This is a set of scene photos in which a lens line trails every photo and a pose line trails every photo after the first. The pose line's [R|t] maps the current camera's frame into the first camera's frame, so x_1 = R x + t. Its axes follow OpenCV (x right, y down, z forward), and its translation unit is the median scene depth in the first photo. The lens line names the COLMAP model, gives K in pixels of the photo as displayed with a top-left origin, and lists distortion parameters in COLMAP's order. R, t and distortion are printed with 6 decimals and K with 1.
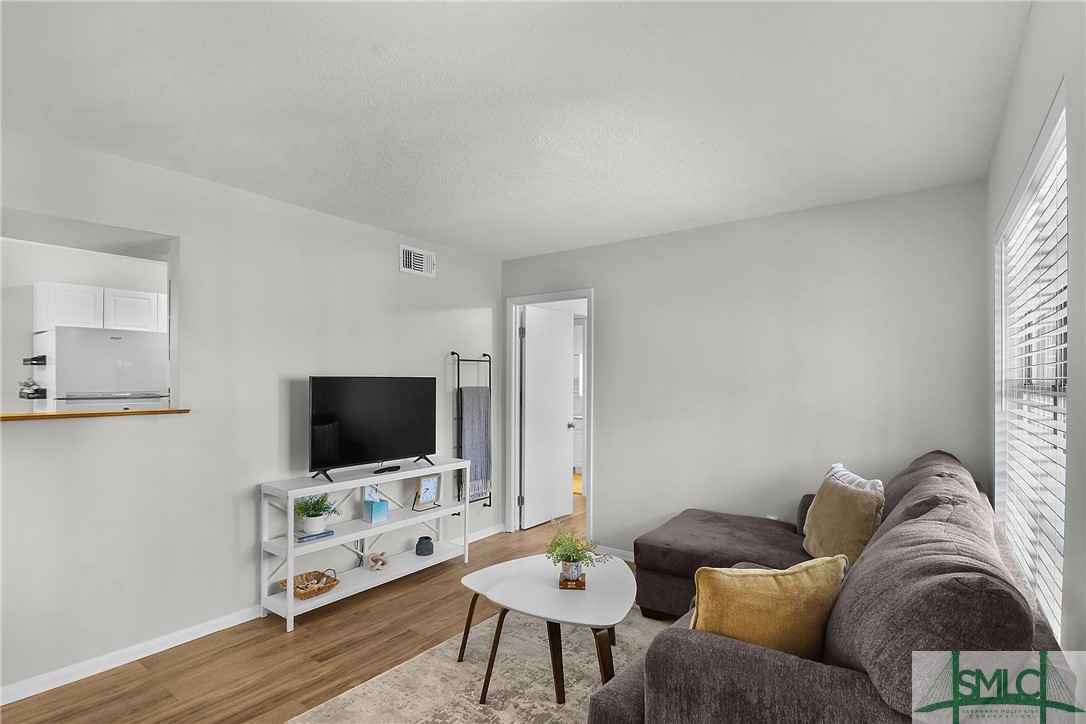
lens RADIAL K [[534.5, 0, 543.0], [0, 534.5, 362.0], [0, 0, 1]] dist [0.000745, -0.015844]
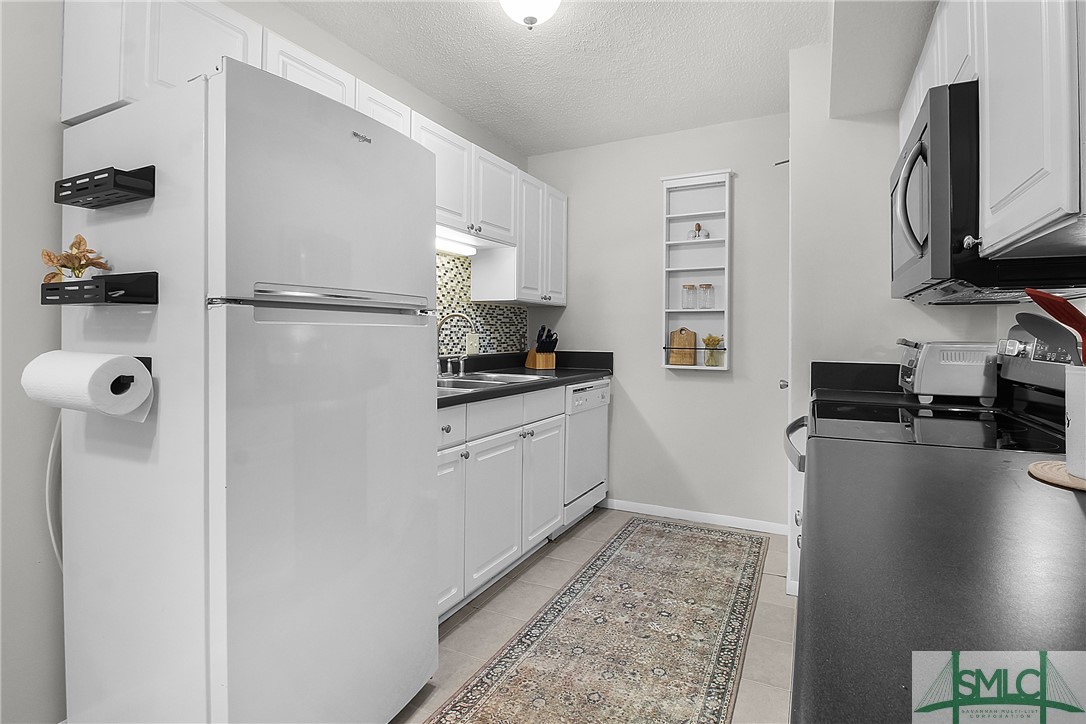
lens RADIAL K [[541.3, 0, 541.0], [0, 541.3, 331.2], [0, 0, 1]] dist [0.002497, -0.015815]
pose [[0.988163, 0.004062, 0.153357, -0.747591], [-0.009796, 0.999280, 0.036656, 0.070184], [-0.153097, -0.037724, 0.987491, 0.633181]]
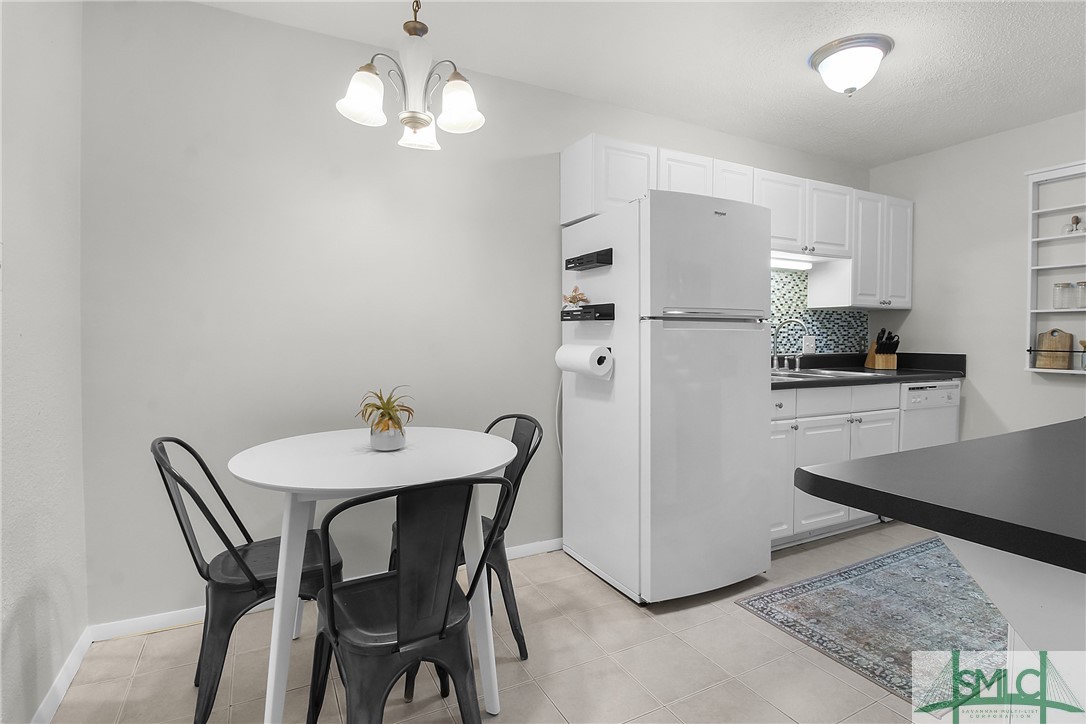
lens RADIAL K [[516.1, 0, 549.2], [0, 516.1, 347.0], [0, 0, 1]] dist [0.001947, -0.013918]
pose [[0.894464, 0.010094, -0.447027, -0.725663], [0.017327, 0.998212, 0.057210, 0.063906], [0.446805, -0.058918, 0.892689, 0.425014]]
